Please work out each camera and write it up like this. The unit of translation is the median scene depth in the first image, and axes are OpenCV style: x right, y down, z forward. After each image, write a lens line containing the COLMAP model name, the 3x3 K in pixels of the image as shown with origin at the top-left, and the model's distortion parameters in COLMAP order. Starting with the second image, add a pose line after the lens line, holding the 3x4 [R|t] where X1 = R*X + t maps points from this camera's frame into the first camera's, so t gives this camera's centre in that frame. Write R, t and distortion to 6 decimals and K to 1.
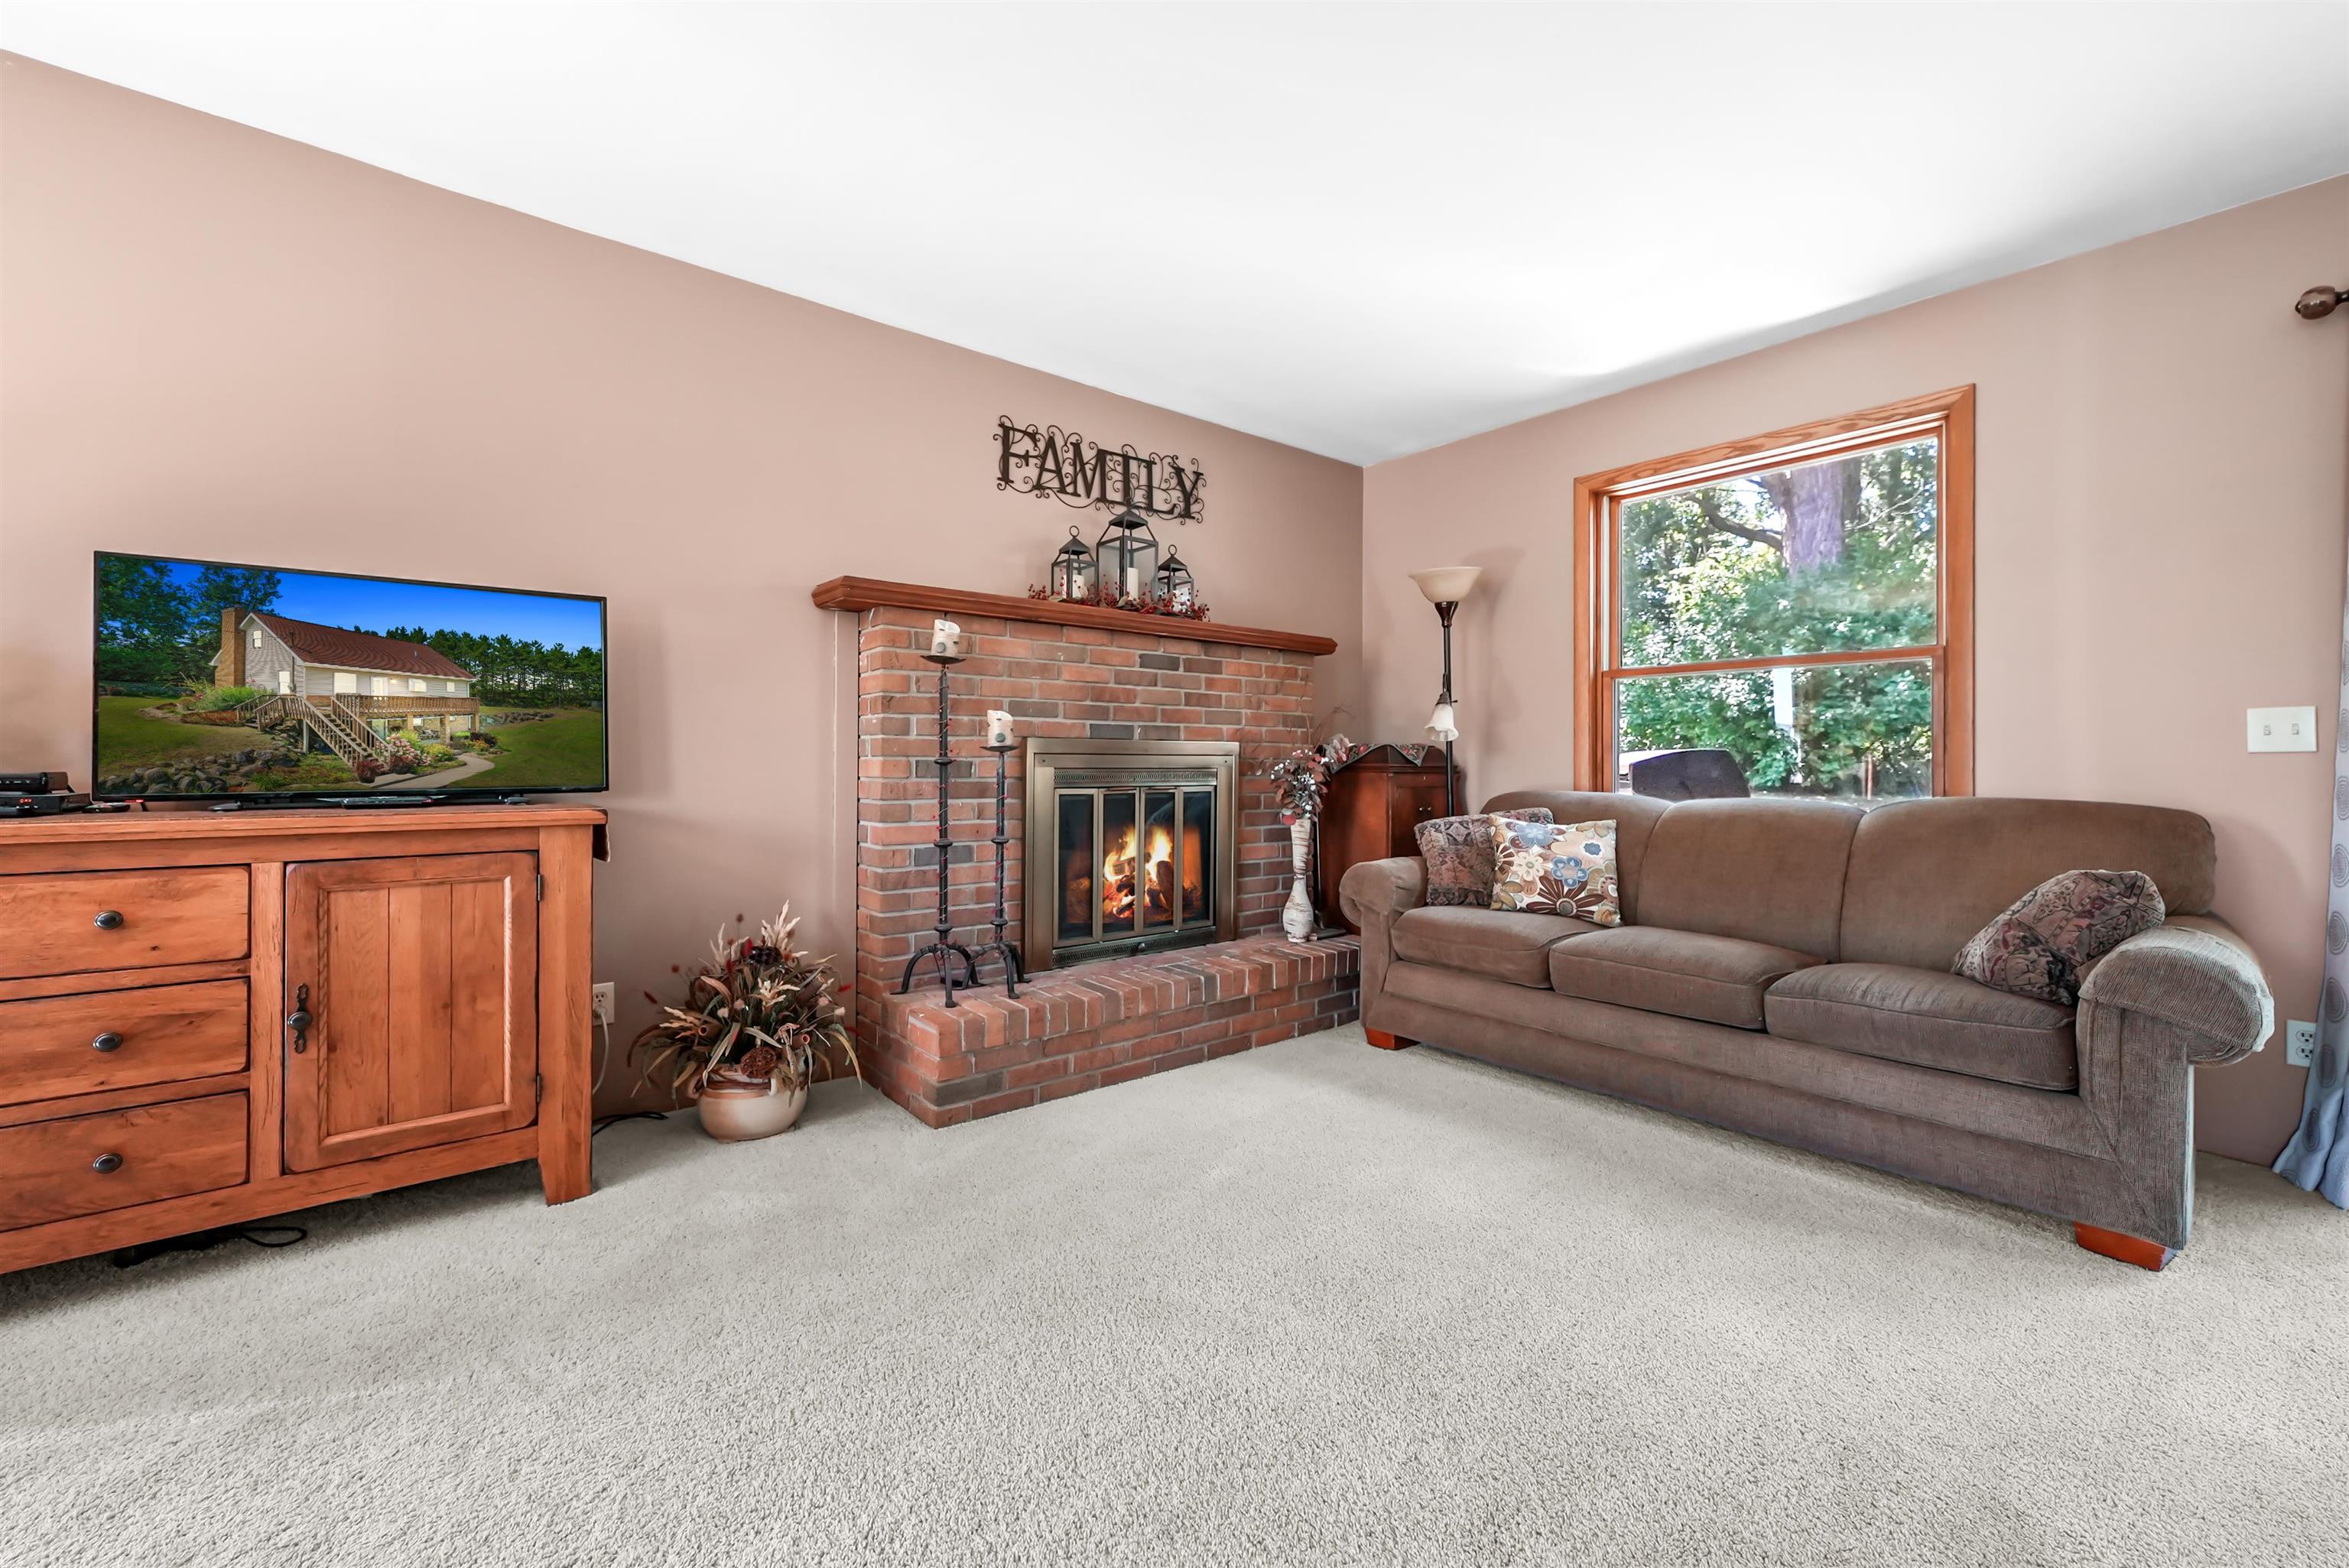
lens RADIAL K [[958.9, 0, 1181.4], [0, 958.9, 760.3], [0, 0, 1]] dist [0.001145, 0.000194]
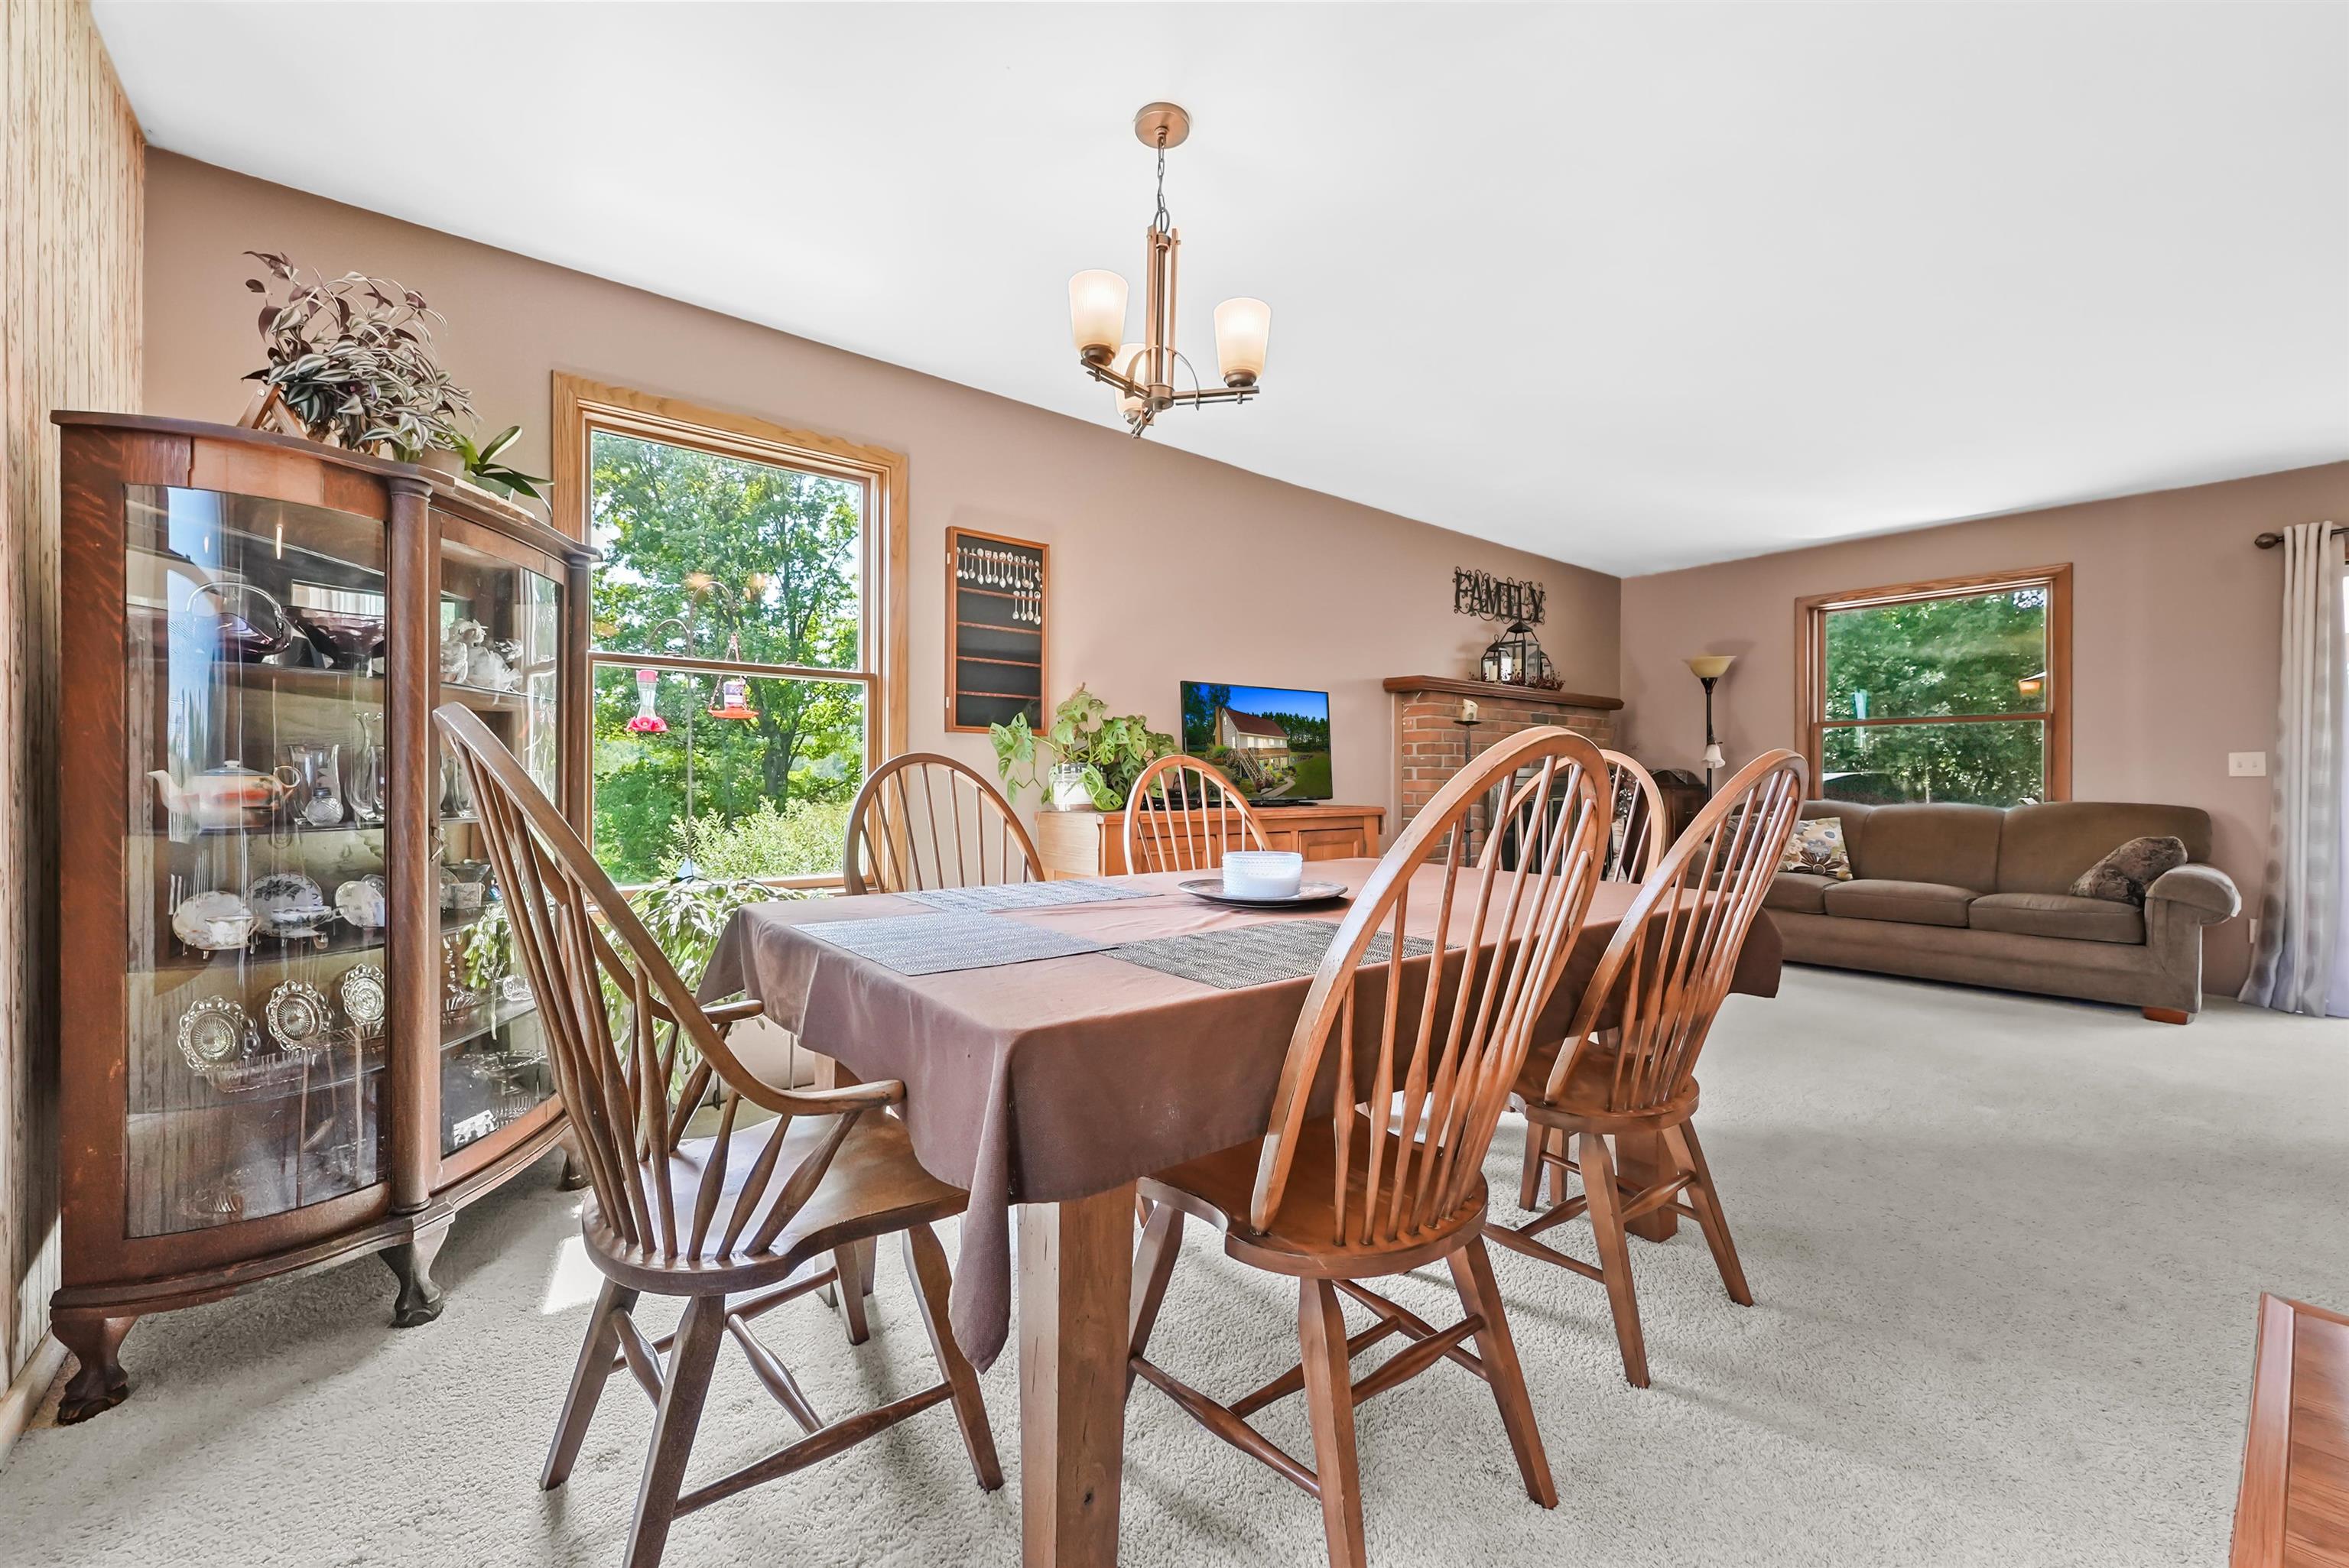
lens RADIAL K [[943.8, 0, 1174.5], [0, 943.8, 784.0], [0, 0, 1]] dist [-0.002467, 0.000327]
pose [[0.999992, -0.000342, -0.004043, -0.652087], [0.000361, 0.999989, 0.004757, -0.002262], [0.004041, -0.004758, 0.999981, -0.586059]]
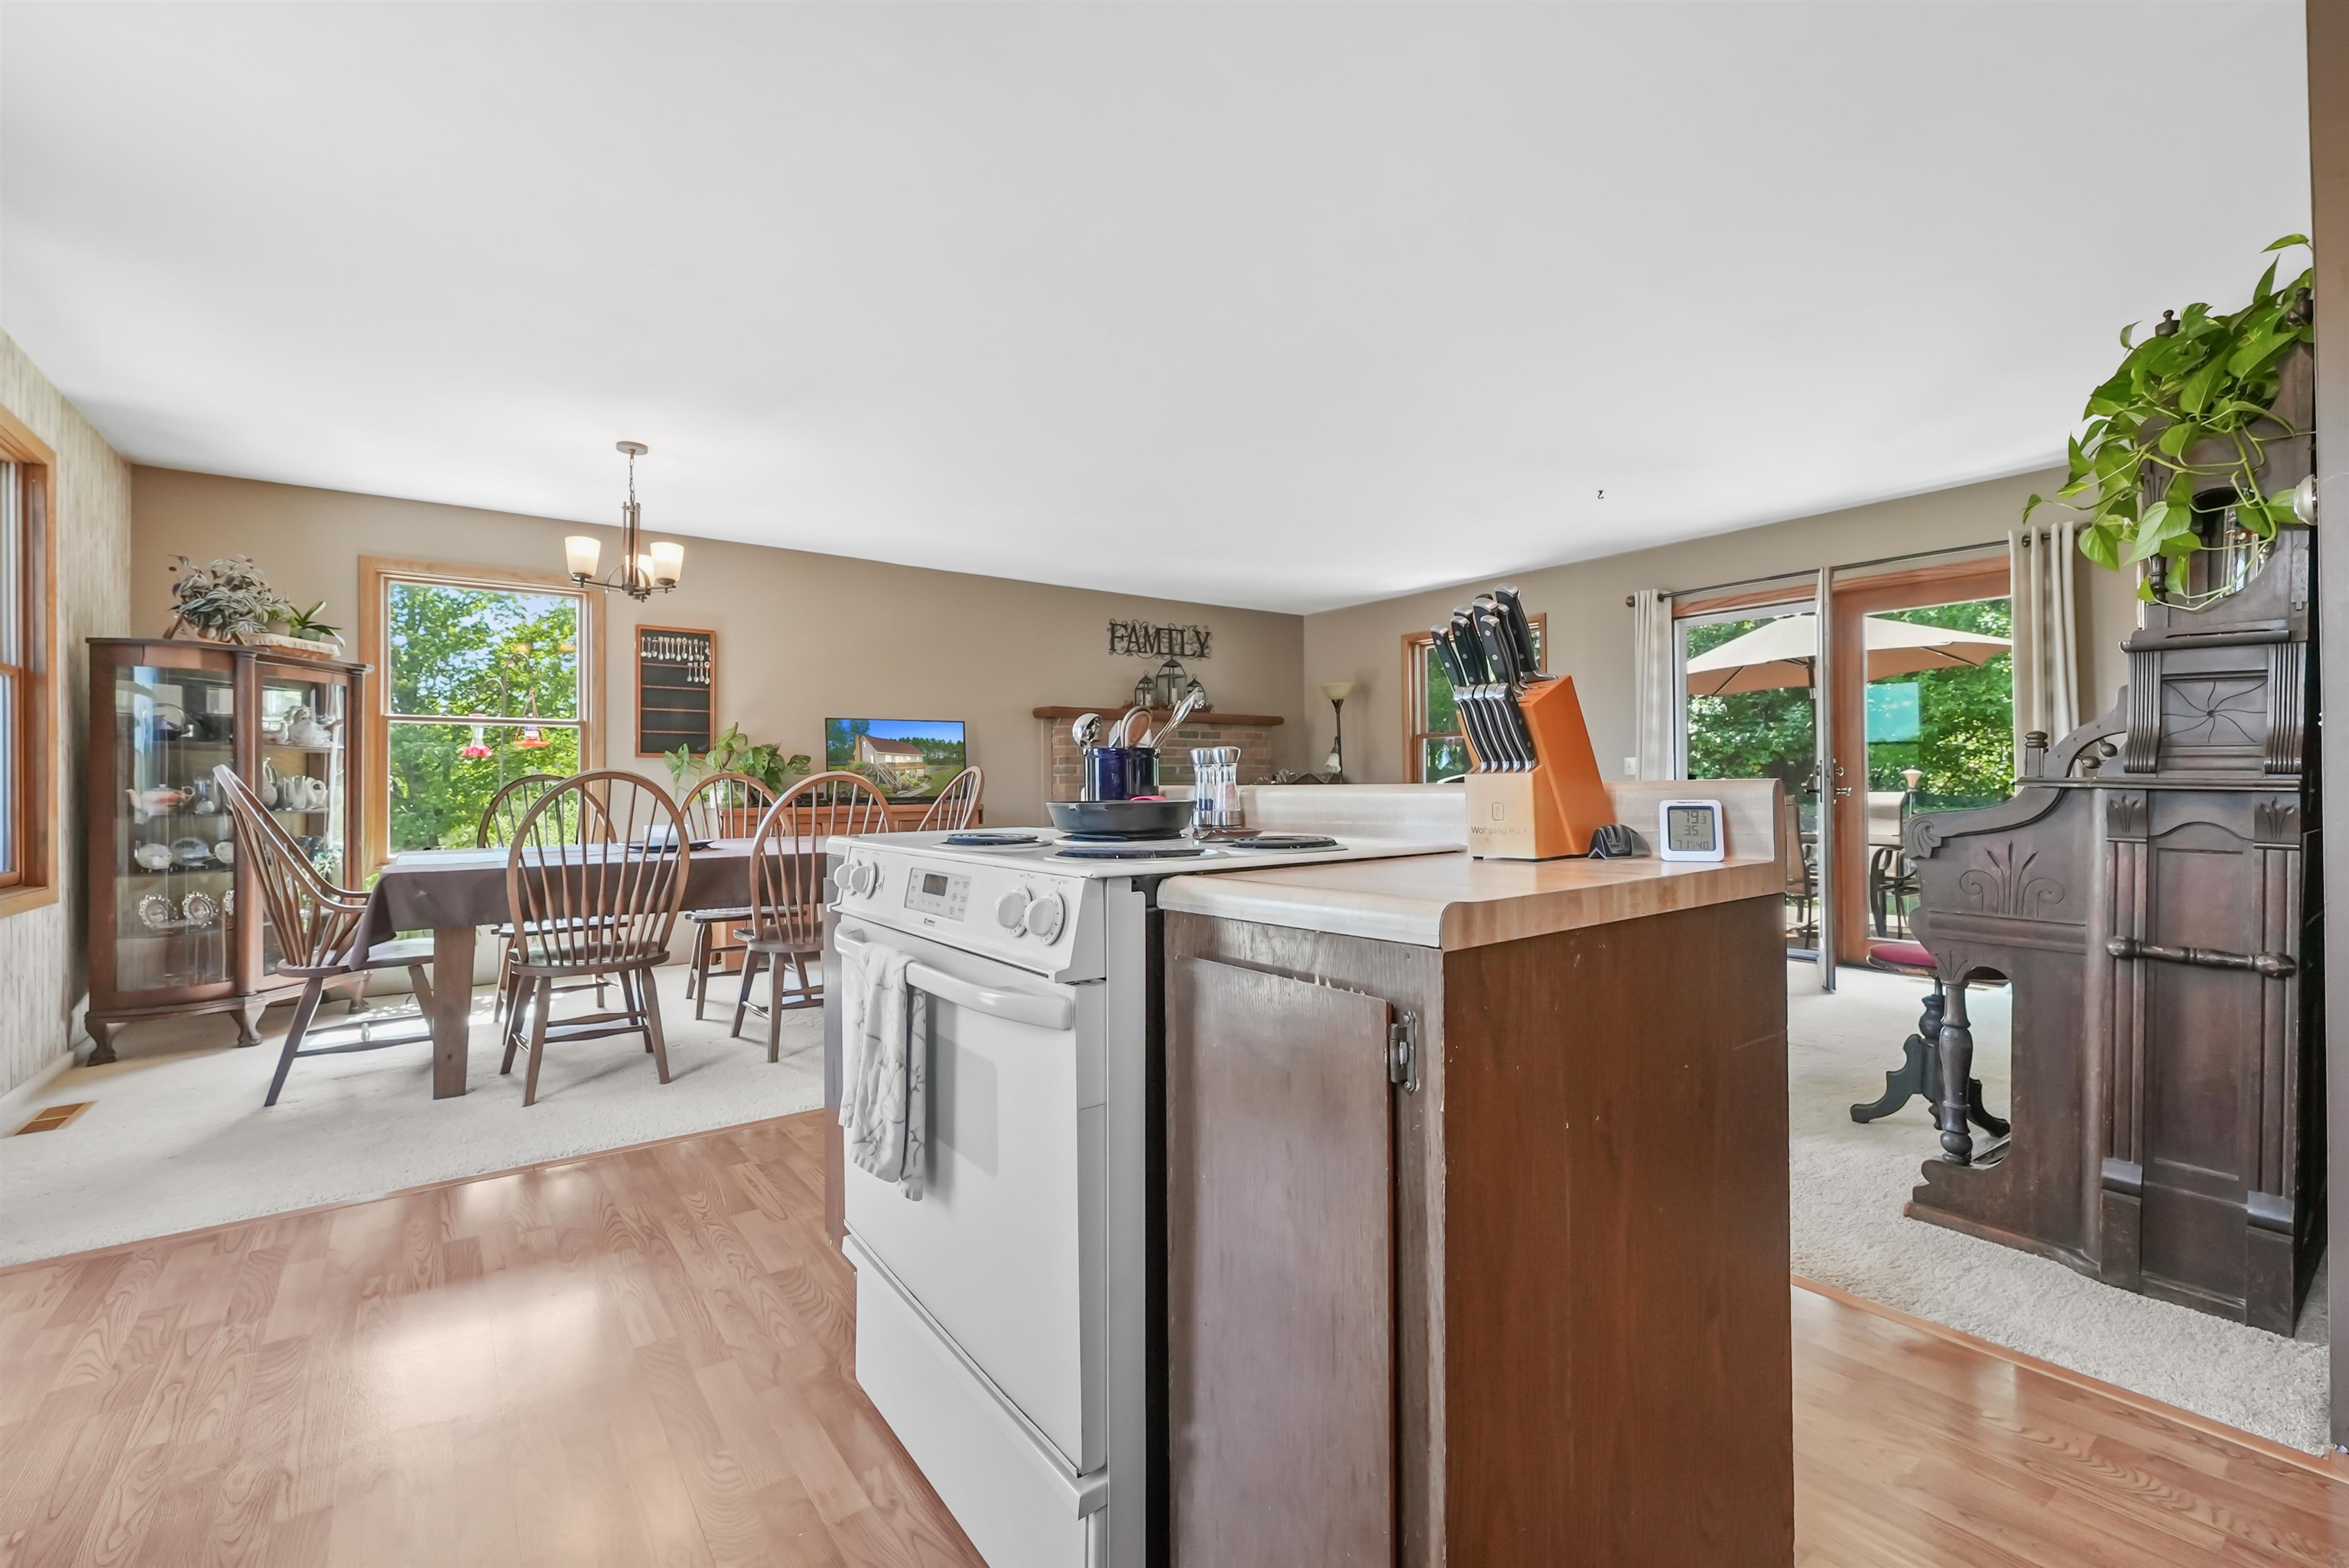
lens RADIAL K [[1014.5, 0, 1175.5], [0, 1014.5, 776.7], [0, 0, 1]] dist [-0.001547, -0.000541]
pose [[0.998733, -0.012433, -0.048766, 0.056079], [0.012089, 0.999900, -0.007352, 0.001192], [0.048853, 0.006753, 0.998783, -1.187289]]
